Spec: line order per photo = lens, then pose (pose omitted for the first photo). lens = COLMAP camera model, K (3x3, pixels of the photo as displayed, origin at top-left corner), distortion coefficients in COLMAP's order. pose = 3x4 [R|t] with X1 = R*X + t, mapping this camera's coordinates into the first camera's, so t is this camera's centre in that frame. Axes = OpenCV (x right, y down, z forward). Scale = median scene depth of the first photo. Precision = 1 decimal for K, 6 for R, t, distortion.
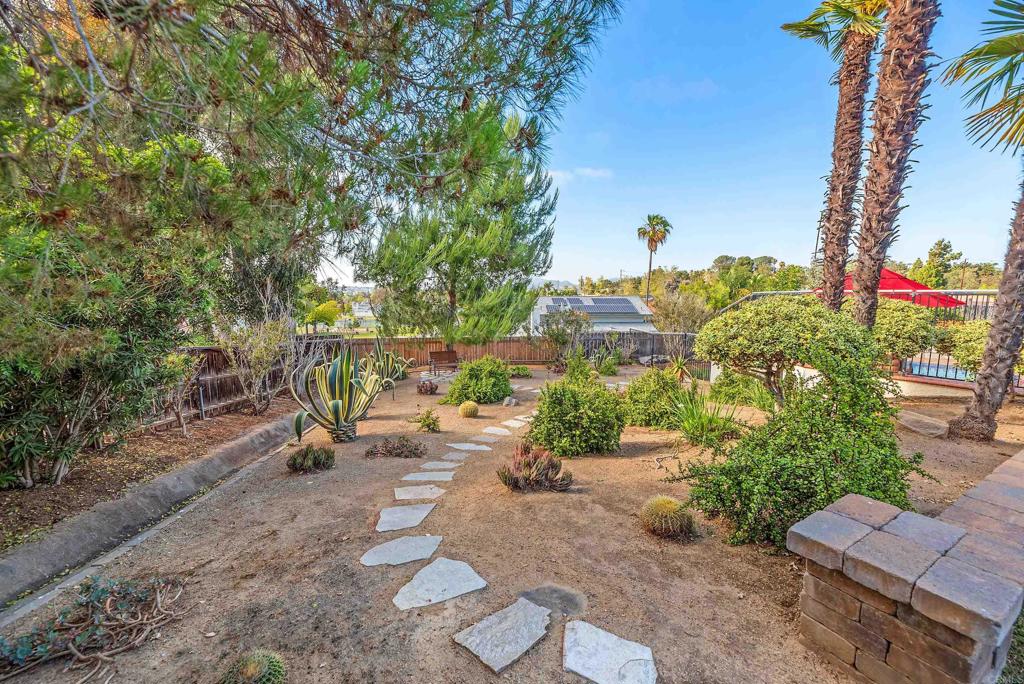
lens RADIAL K [[409.9, 0, 493.8], [0, 409.9, 347.1], [0, 0, 1]] dist [-0.001014, 0.000002]
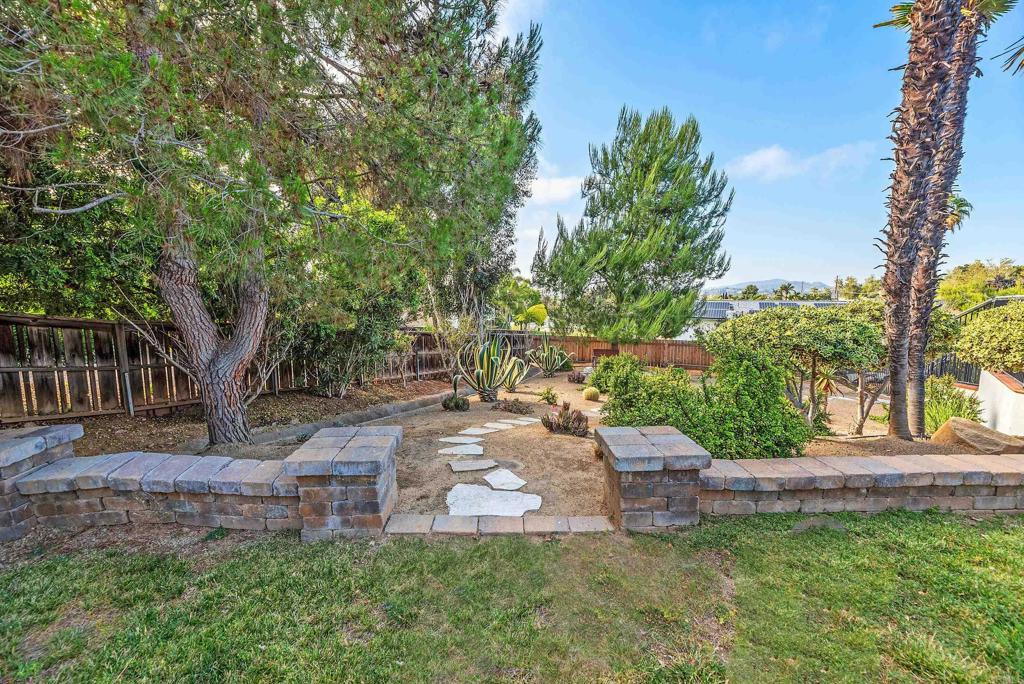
lens RADIAL K [[409.9, 0, 493.8], [0, 409.9, 347.1], [0, 0, 1]] dist [-0.001014, 0.000002]
pose [[0.869543, 0.064171, -0.489670, 0.203581], [-0.067910, 0.997640, 0.010148, 0.017888], [0.489165, 0.024430, 0.871849, -0.134355]]
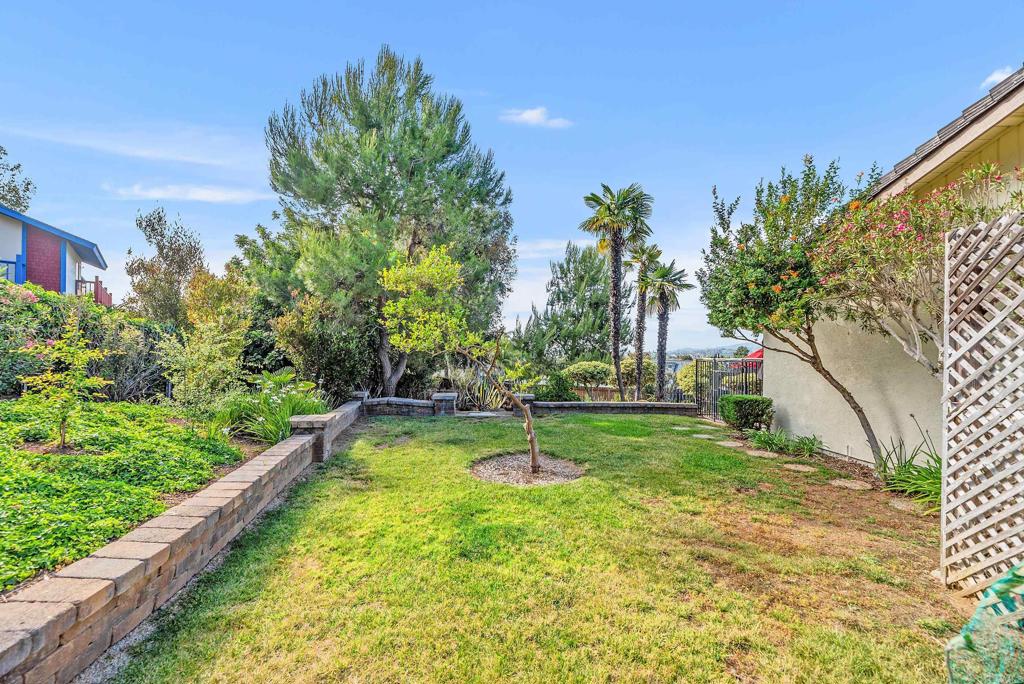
lens RADIAL K [[409.9, 0, 493.8], [0, 409.9, 347.1], [0, 0, 1]] dist [-0.001014, 0.000002]
pose [[0.872206, 0.005193, -0.489110, 0.633069], [-0.079355, 0.988199, -0.131018, 0.101381], [0.482658, 0.153088, 0.862326, -0.840300]]
